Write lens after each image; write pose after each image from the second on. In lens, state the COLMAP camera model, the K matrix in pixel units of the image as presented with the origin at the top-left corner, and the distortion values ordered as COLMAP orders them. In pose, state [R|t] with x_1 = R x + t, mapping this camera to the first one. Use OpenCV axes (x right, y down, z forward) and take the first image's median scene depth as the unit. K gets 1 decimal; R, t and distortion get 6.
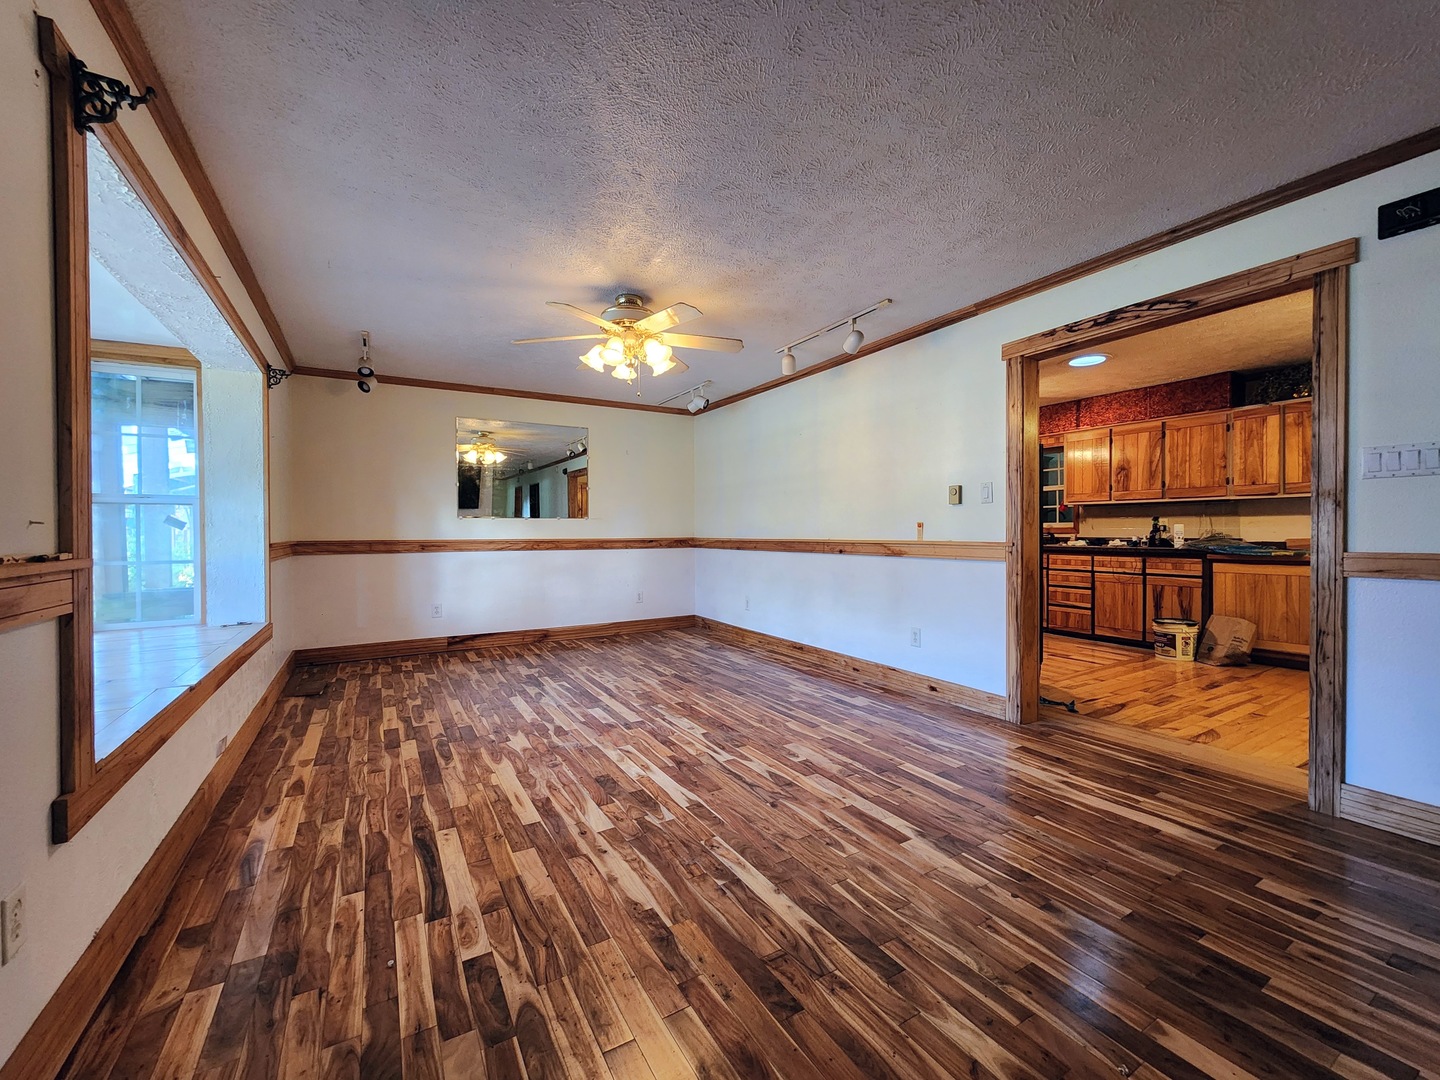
lens RADIAL K [[578.2, 0, 720.0], [0, 578.2, 540.0], [0, 0, 1]] dist [-0.000582, -0.000306]
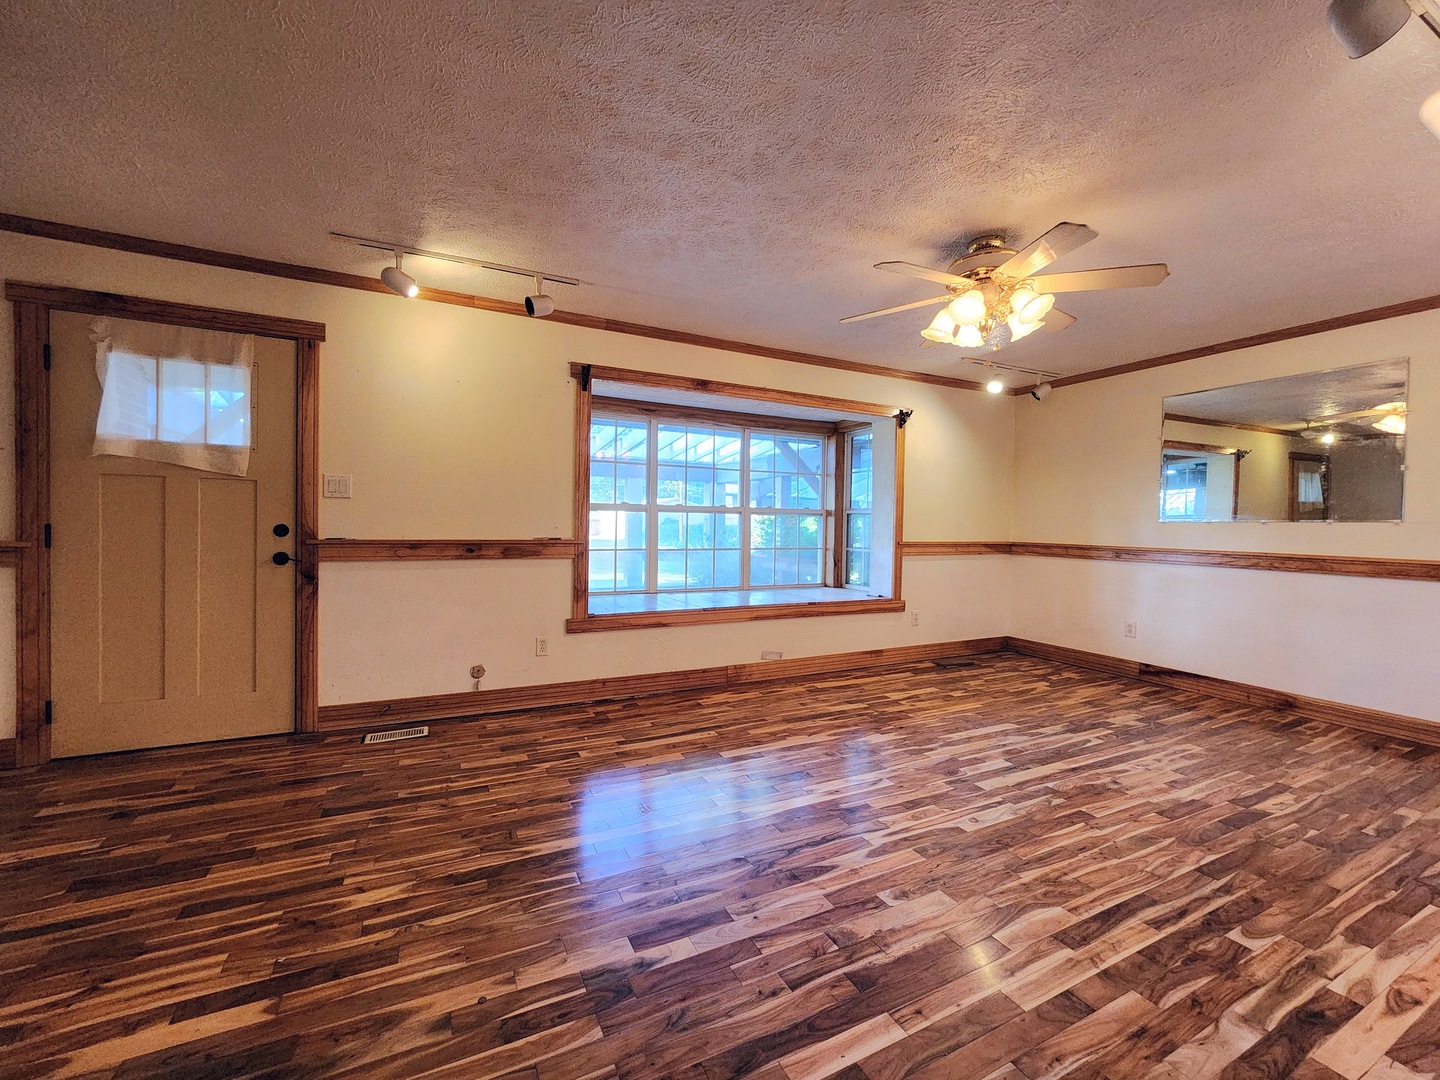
lens RADIAL K [[594.1, 0, 720.0], [0, 594.1, 540.0], [0, 0, 1]] dist [-0.003875, -0.000433]
pose [[-0.067360, 0.032384, -0.997203, 0.731518], [-0.032303, 0.998878, 0.034621, -0.034478], [0.997206, 0.034545, -0.066239, 0.774567]]
